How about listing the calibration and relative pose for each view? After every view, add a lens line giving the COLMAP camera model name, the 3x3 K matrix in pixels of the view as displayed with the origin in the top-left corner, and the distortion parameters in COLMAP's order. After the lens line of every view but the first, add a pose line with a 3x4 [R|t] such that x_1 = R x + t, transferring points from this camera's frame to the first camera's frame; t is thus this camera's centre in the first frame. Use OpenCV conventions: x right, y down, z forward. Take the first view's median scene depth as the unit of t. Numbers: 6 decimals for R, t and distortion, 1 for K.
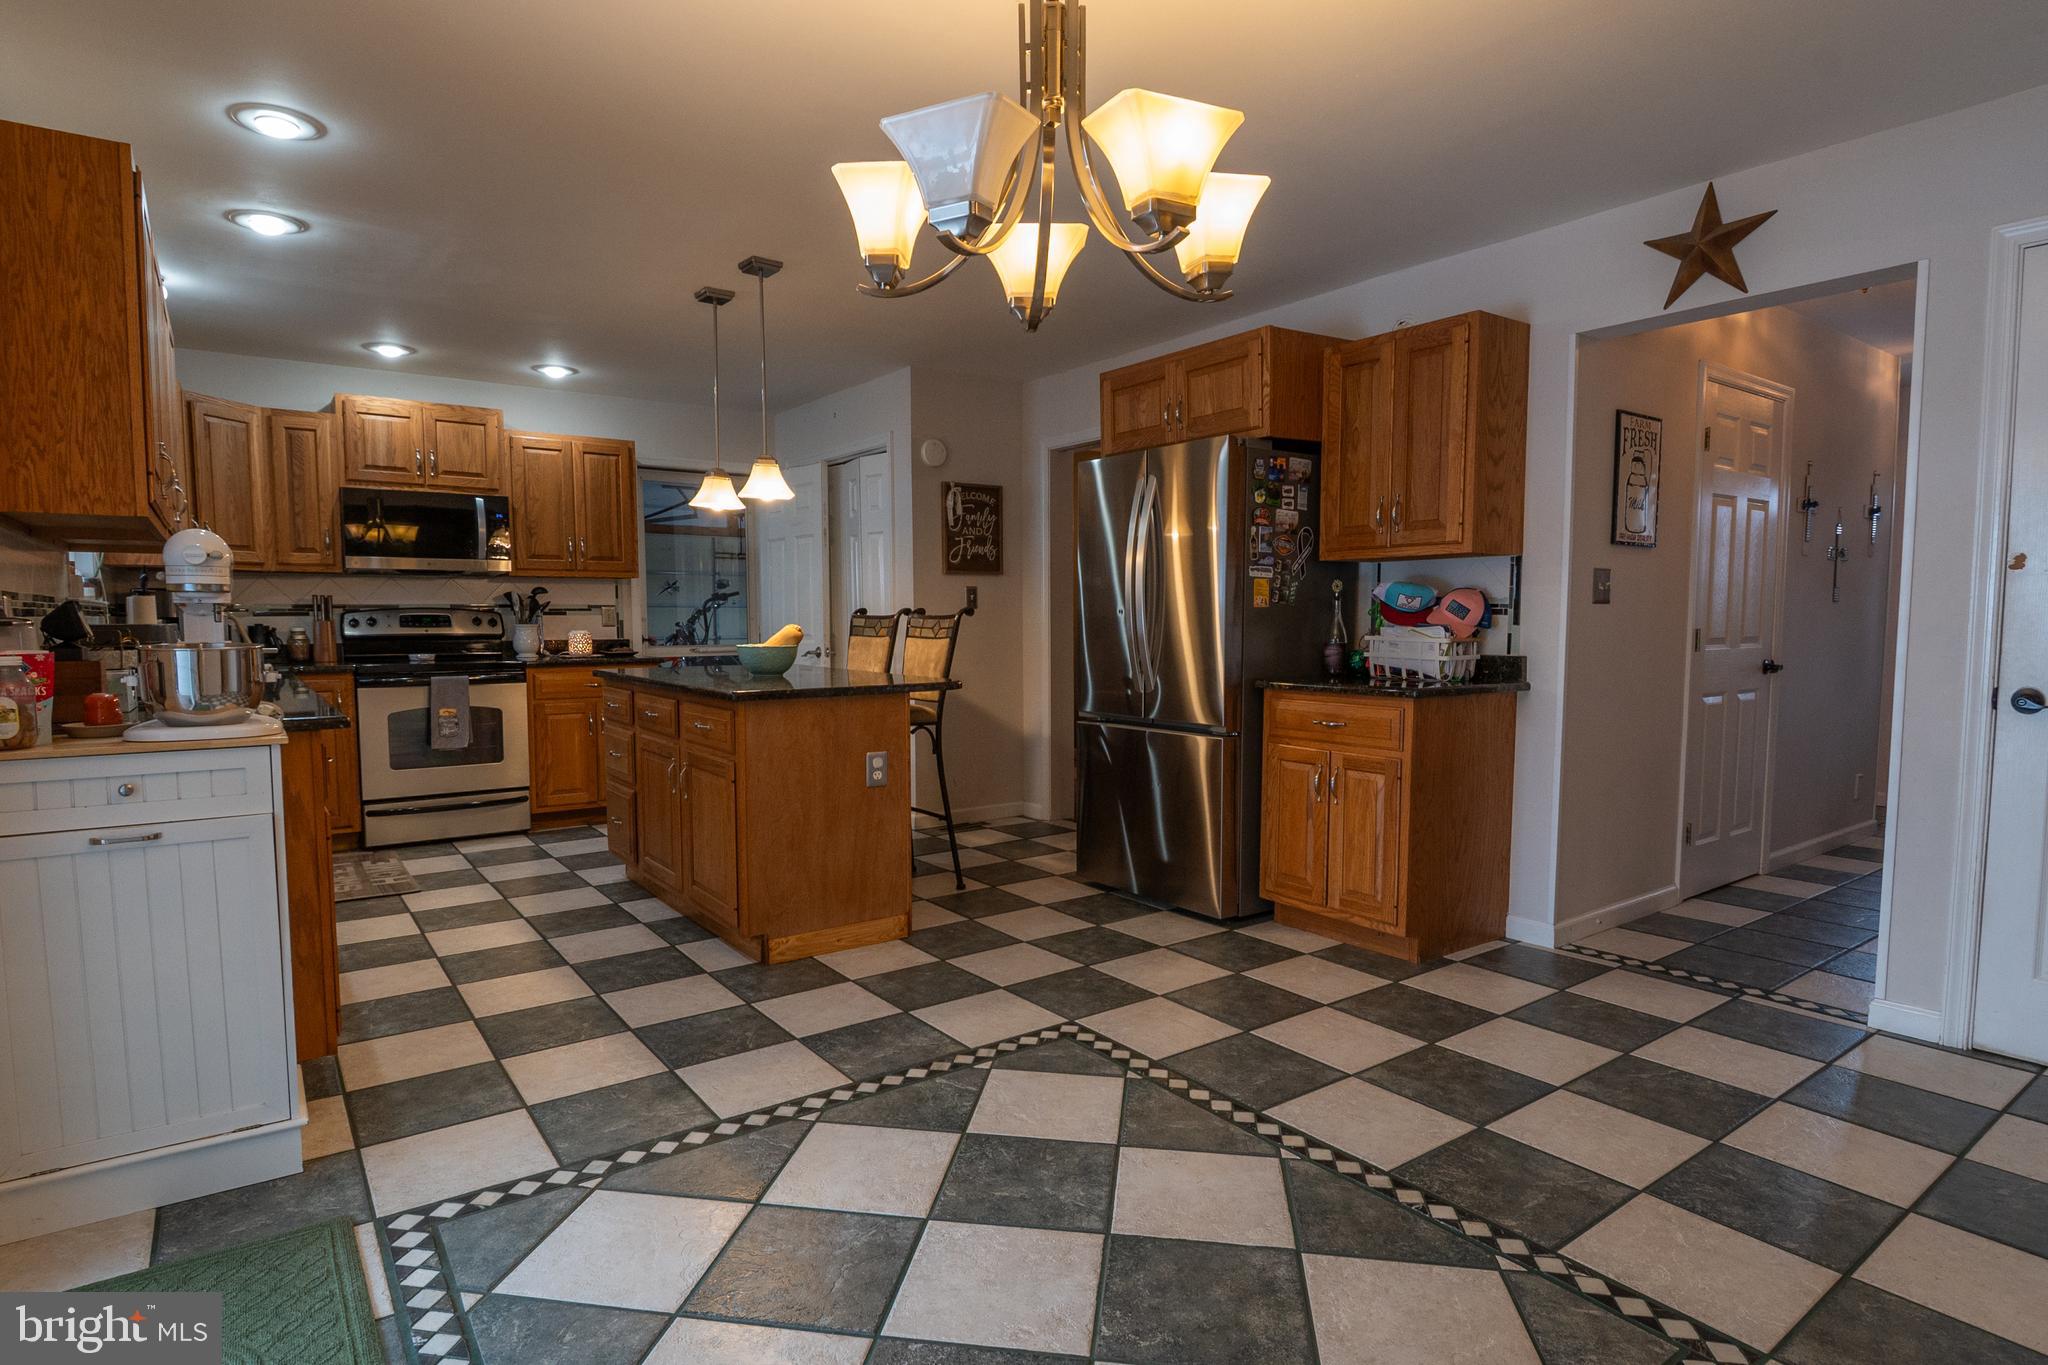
lens RADIAL K [[1091.1, 0, 1013.9], [0, 1091.1, 699.4], [0, 0, 1]] dist [0.000805, -0.013637]
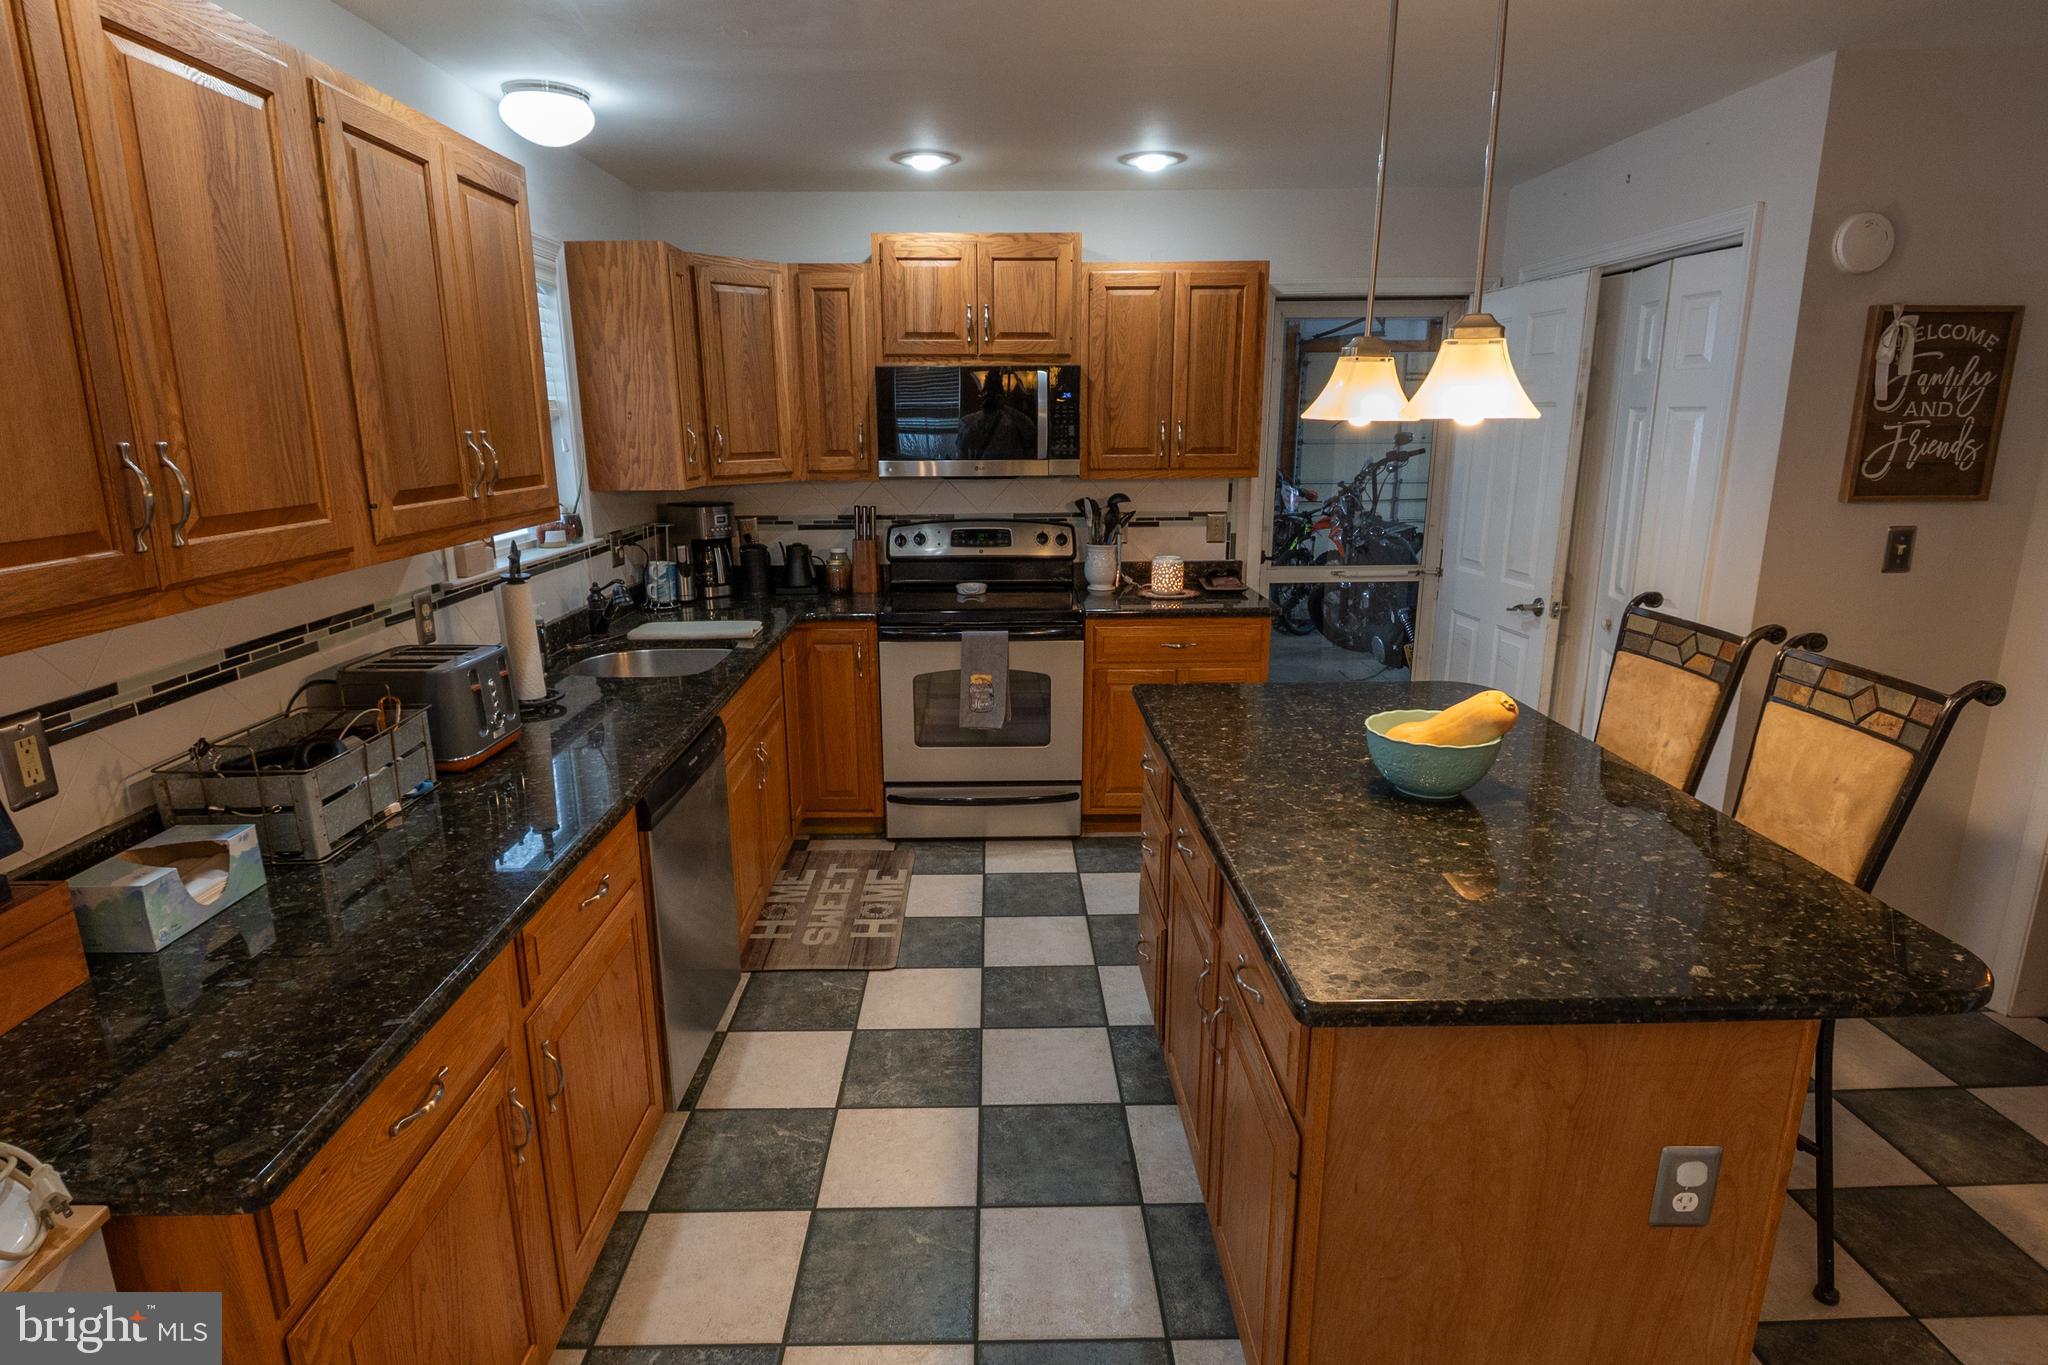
lens RADIAL K [[1091.1, 0, 992.7], [0, 1091.1, 706.4], [0, 0, 1]] dist [0.000805, -0.013637]
pose [[0.813300, 0.143498, -0.563872, -0.088528], [-0.037350, 0.979988, 0.195522, -0.109010], [0.580645, -0.137958, 0.802384, 0.388124]]
